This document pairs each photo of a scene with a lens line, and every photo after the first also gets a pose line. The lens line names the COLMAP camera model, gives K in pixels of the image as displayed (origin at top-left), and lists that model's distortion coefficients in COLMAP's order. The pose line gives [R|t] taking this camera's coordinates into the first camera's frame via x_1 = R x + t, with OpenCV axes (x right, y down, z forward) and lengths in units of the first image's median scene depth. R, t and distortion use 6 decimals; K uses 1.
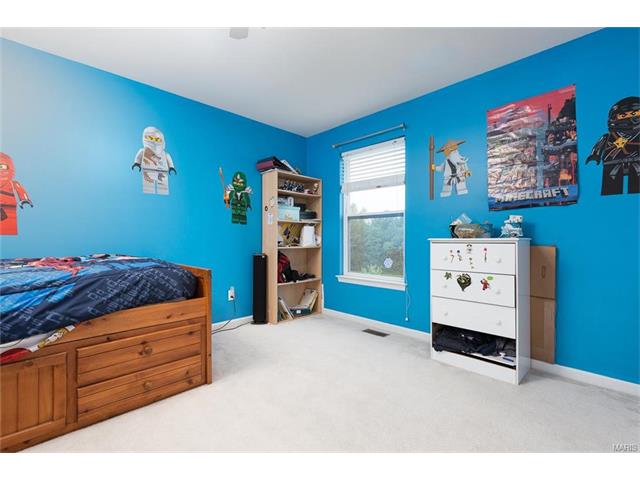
lens RADIAL K [[287.8, 0, 316.8], [0, 287.8, 238.9], [0, 0, 1]] dist [0.002947, 0.001007]
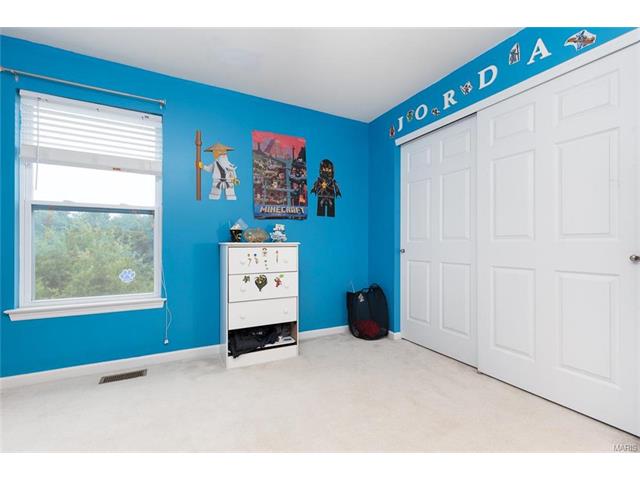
lens RADIAL K [[287.8, 0, 316.9], [0, 287.8, 243.3], [0, 0, 1]] dist [0.002947, 0.001007]
pose [[0.299207, 0.003002, 0.954184, -0.458033], [-0.000262, 0.999995, -0.003065, 0.003990], [-0.954188, 0.000667, 0.299206, 0.470367]]
